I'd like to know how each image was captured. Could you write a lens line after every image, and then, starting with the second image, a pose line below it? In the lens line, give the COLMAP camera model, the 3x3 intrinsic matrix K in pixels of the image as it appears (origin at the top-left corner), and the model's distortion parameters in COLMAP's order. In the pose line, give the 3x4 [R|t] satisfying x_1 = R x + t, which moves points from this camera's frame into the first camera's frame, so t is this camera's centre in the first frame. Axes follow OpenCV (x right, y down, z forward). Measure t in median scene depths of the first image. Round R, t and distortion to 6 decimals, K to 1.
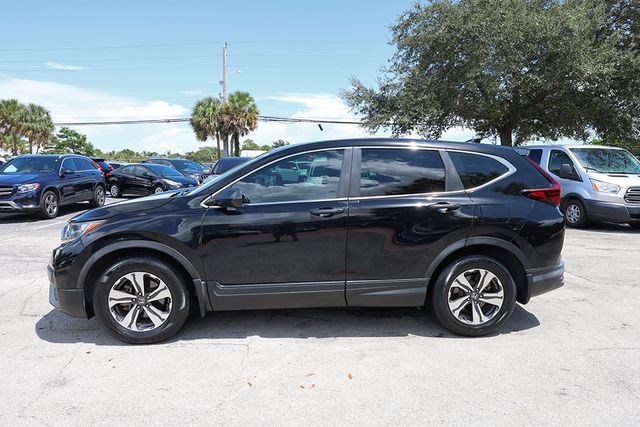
lens RADIAL K [[414.5, 0, 319.4], [0, 414.5, 212.9], [0, 0, 1]] dist [0.011842, -0.003968]
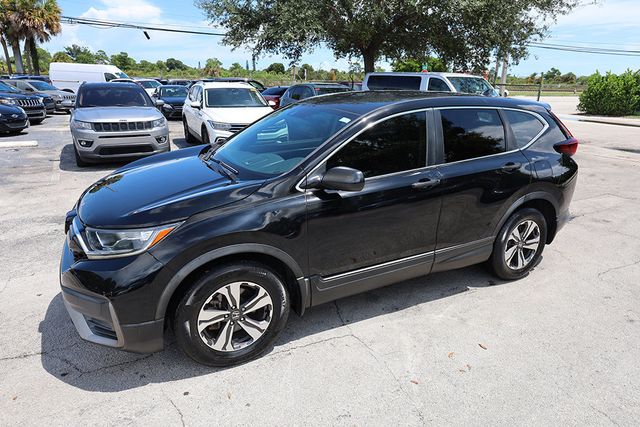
lens RADIAL K [[414.5, 0, 318.4], [0, 414.5, 212.5], [0, 0, 1]] dist [0.011842, -0.003968]
pose [[0.915465, -0.118935, 0.384418, -0.137940], [0.040145, 0.977551, 0.206841, -0.034347], [-0.400389, -0.173923, 0.899689, 0.061043]]
